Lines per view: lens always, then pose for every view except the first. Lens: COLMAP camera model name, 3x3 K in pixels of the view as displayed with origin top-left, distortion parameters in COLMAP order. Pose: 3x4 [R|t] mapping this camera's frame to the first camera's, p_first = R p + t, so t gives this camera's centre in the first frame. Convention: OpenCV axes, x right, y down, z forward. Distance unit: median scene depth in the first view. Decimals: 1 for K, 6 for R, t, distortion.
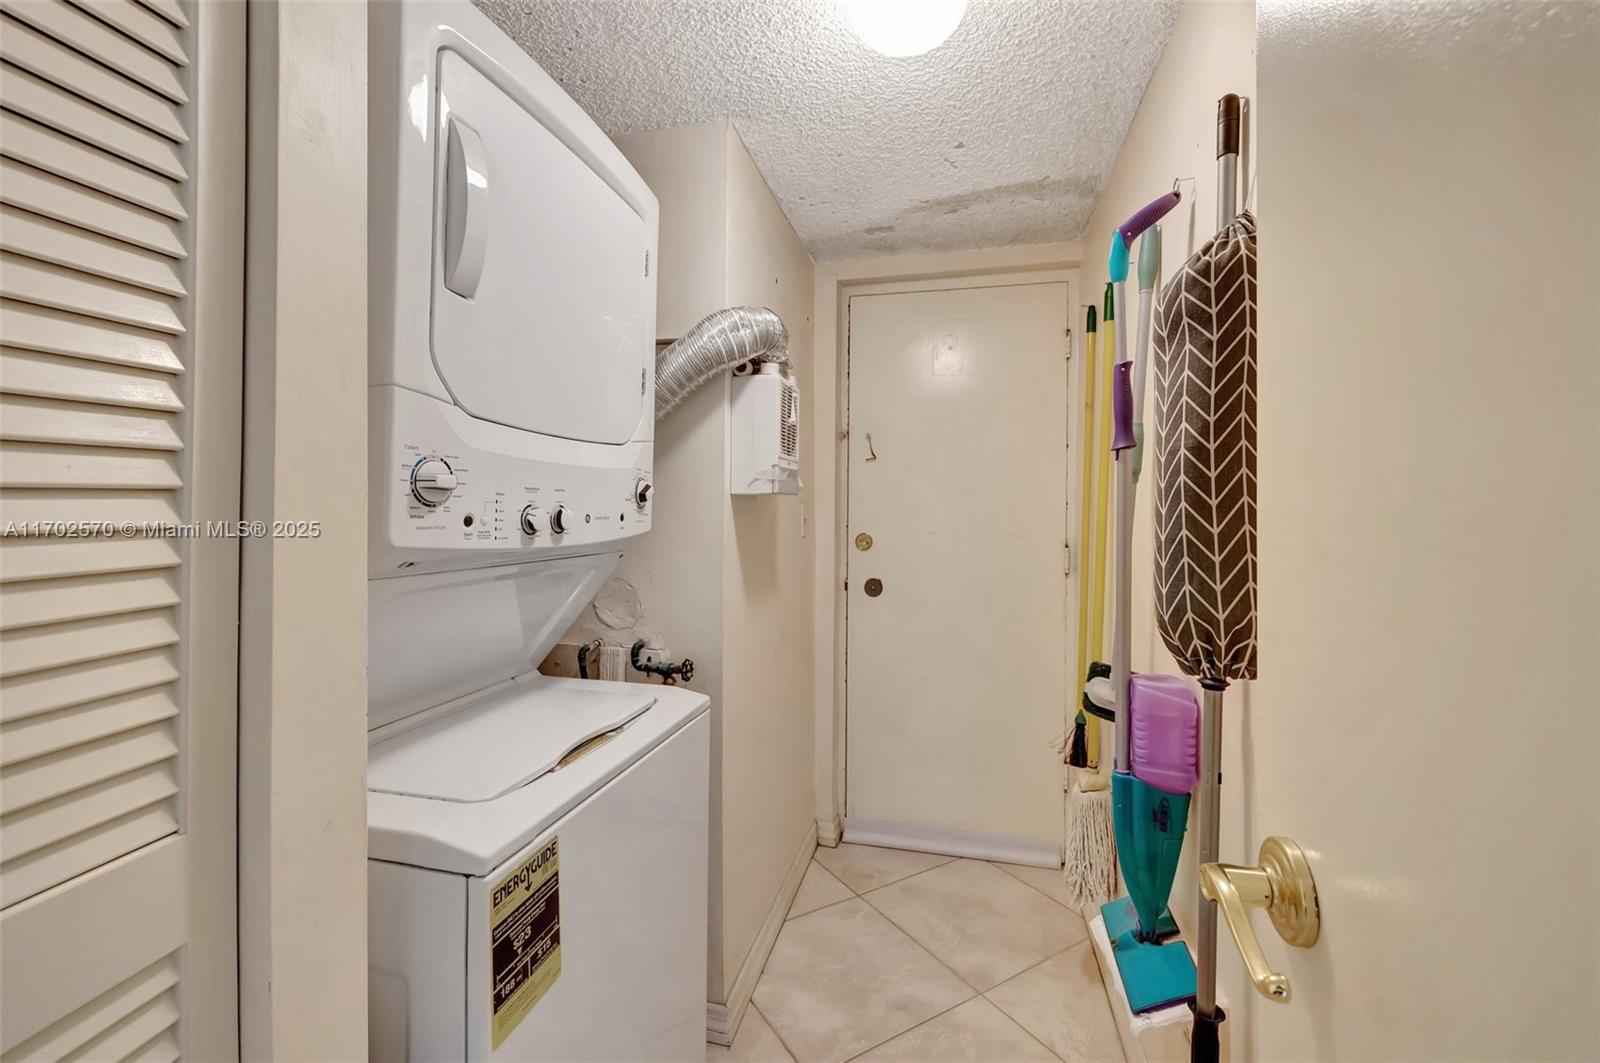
lens RADIAL K [[677.6, 0, 801.6], [0, 677.6, 508.9], [0, 0, 1]] dist [0.000187, 0.000107]
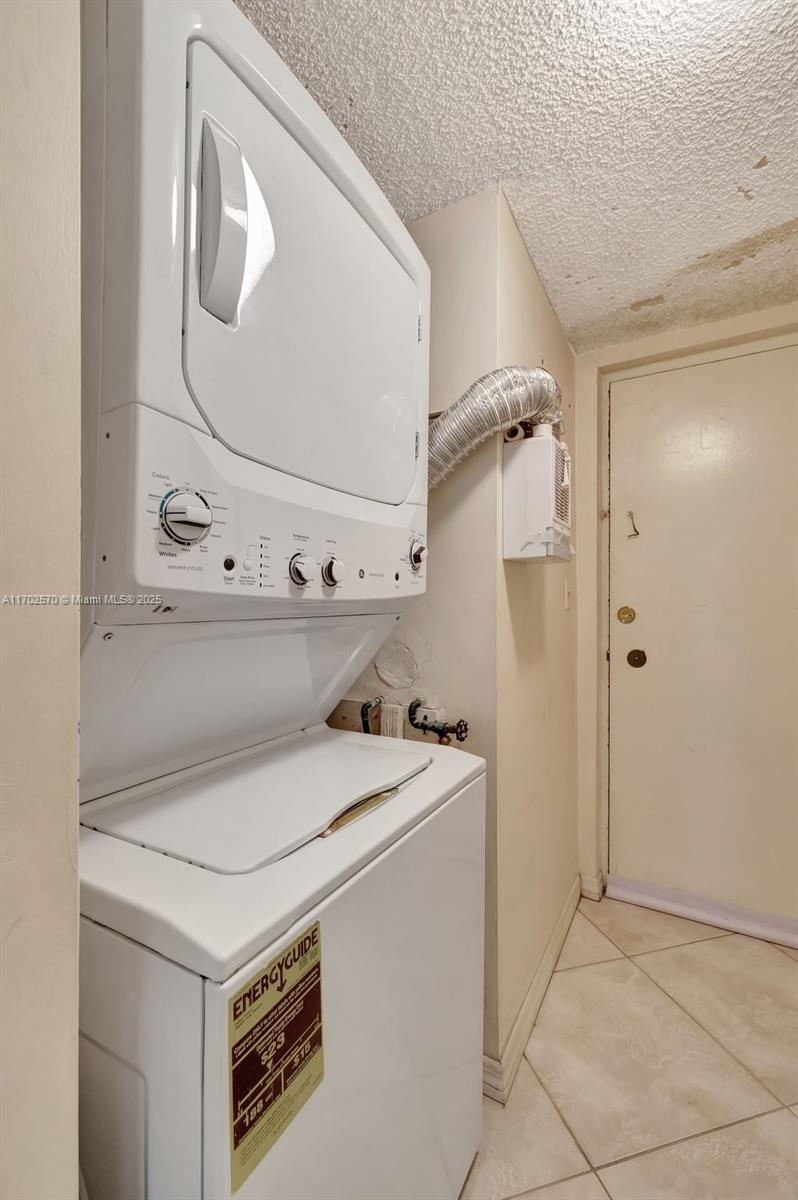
lens RADIAL K [[508.2, 0, 404.2], [0, 508.2, 608.7], [0, 0, 1]] dist [0.000187, 0.000107]
pose [[0.963542, -0.003336, -0.267538, -0.047559], [0.006750, 0.999907, 0.011841, 0.045208], [0.267473, -0.013215, 0.963475, 0.247012]]
